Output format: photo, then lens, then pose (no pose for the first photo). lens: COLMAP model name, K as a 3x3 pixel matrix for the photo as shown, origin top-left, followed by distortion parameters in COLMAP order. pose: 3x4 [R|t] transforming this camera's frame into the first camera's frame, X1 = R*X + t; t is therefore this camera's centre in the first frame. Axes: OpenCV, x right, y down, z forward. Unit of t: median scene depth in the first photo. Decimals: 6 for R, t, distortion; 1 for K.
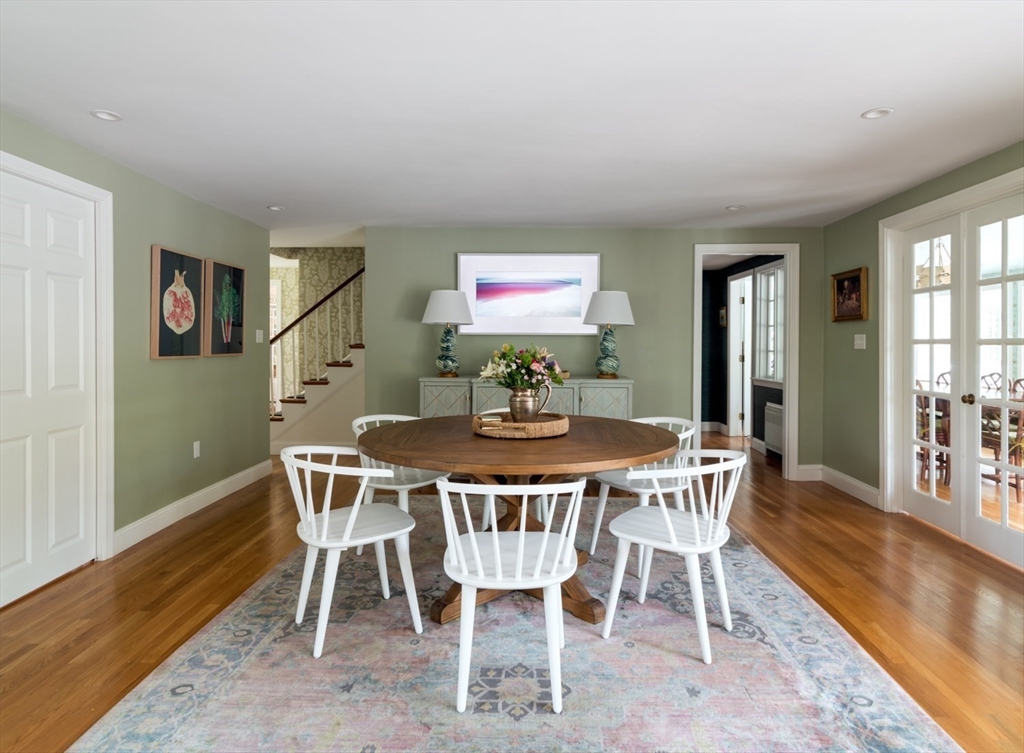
lens RADIAL K [[599.1, 0, 512.8], [0, 599.1, 344.4], [0, 0, 1]] dist [-0.000744, 0.000271]
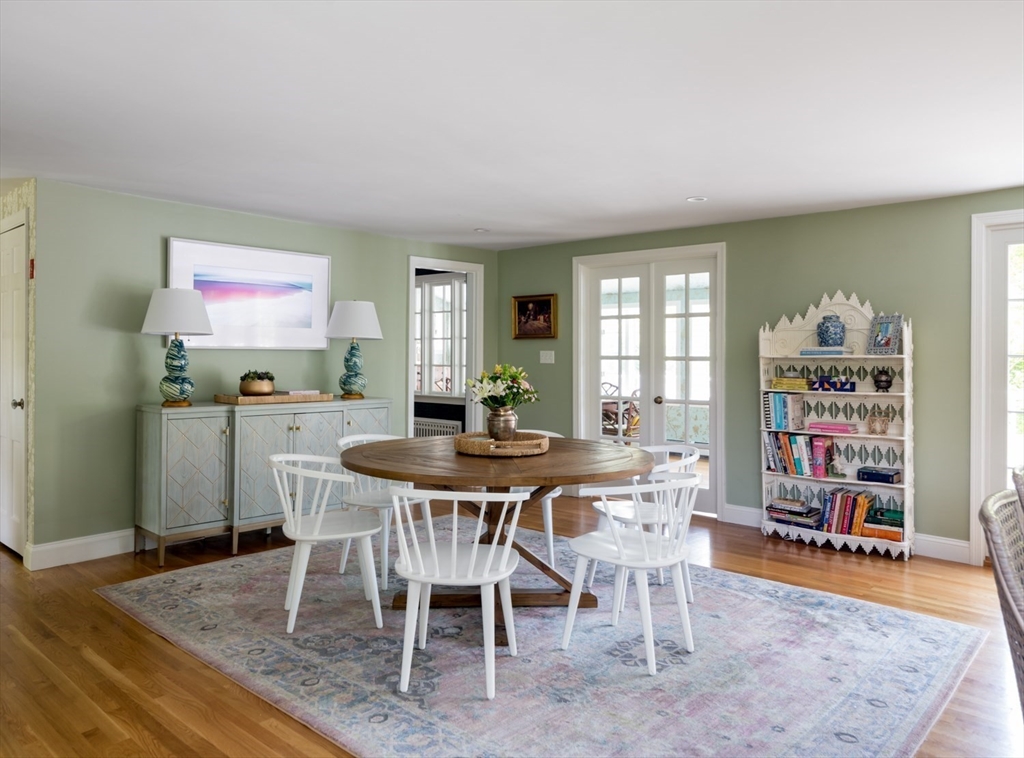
lens RADIAL K [[753.4, 0, 512.0], [0, 753.4, 350.4], [0, 0, 1]] dist [-0.000526, 0.001093]
pose [[0.660202, 0.003383, 0.751080, -0.671439], [-0.000466, 0.999992, -0.004095, -0.013614], [-0.751088, 0.002353, 0.660198, 0.103985]]
